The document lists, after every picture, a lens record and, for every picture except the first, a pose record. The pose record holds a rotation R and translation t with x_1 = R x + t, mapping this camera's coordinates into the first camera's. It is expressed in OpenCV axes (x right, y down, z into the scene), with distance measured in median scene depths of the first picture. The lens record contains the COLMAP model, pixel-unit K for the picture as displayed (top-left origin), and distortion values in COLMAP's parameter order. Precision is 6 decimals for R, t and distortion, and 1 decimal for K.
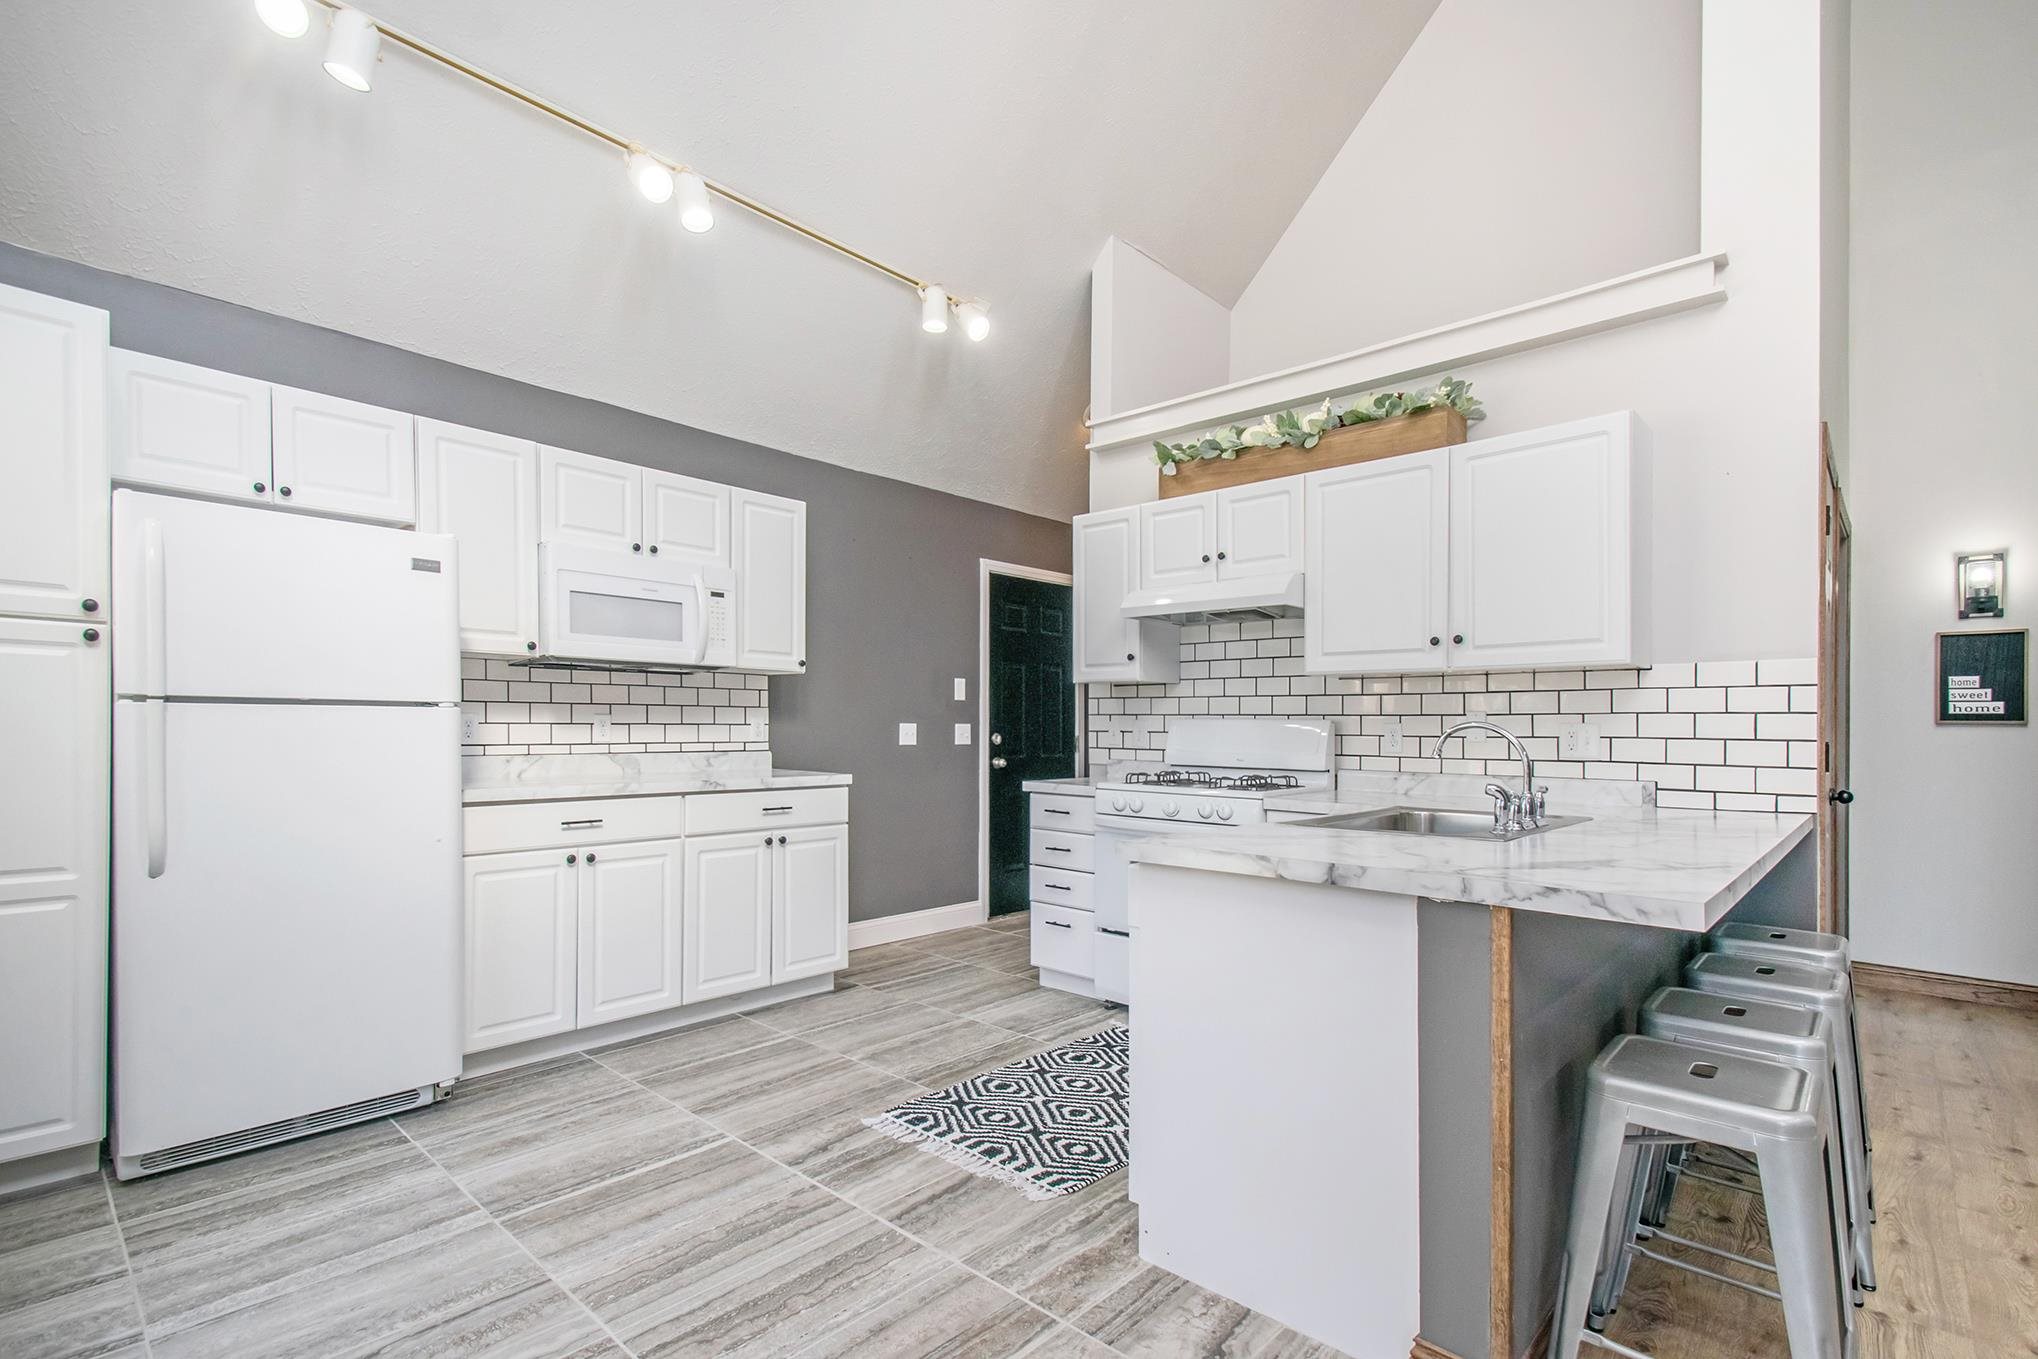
lens RADIAL K [[895.8, 0, 938.9], [0, 895.8, 736.5], [0, 0, 1]] dist [0.021820, 0.000030]
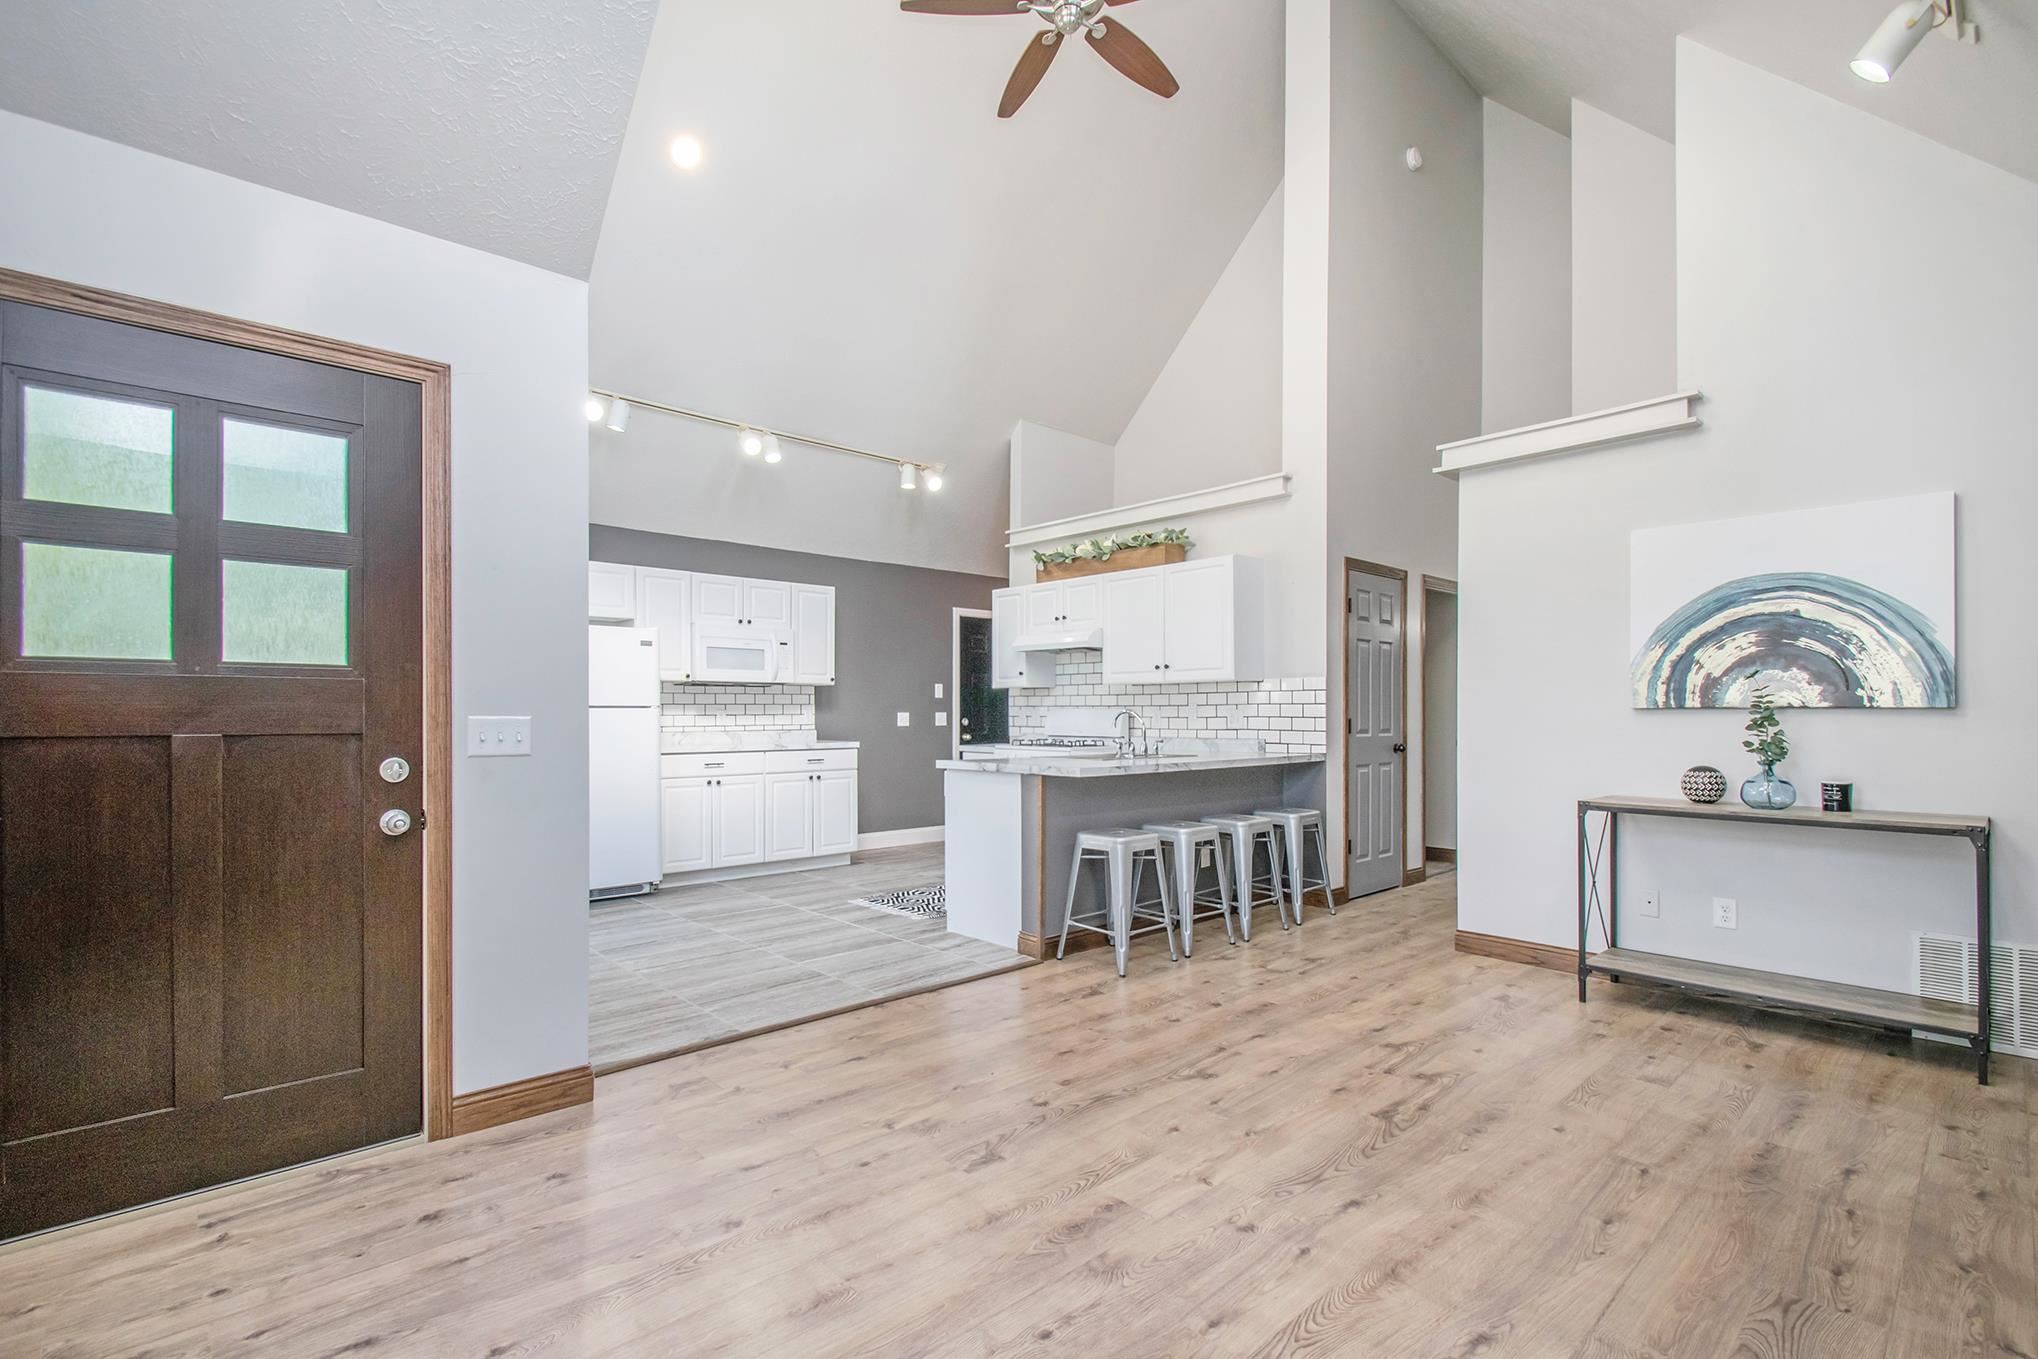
lens RADIAL K [[909.8, 0, 1016.0], [0, 909.8, 704.0], [0, 0, 1]] dist [-0.001292, -0.000227]
pose [[0.999776, -0.010595, -0.018302, 0.249448], [0.010191, 0.999705, -0.022030, 0.009893], [0.018530, 0.021838, 0.999590, -0.808033]]
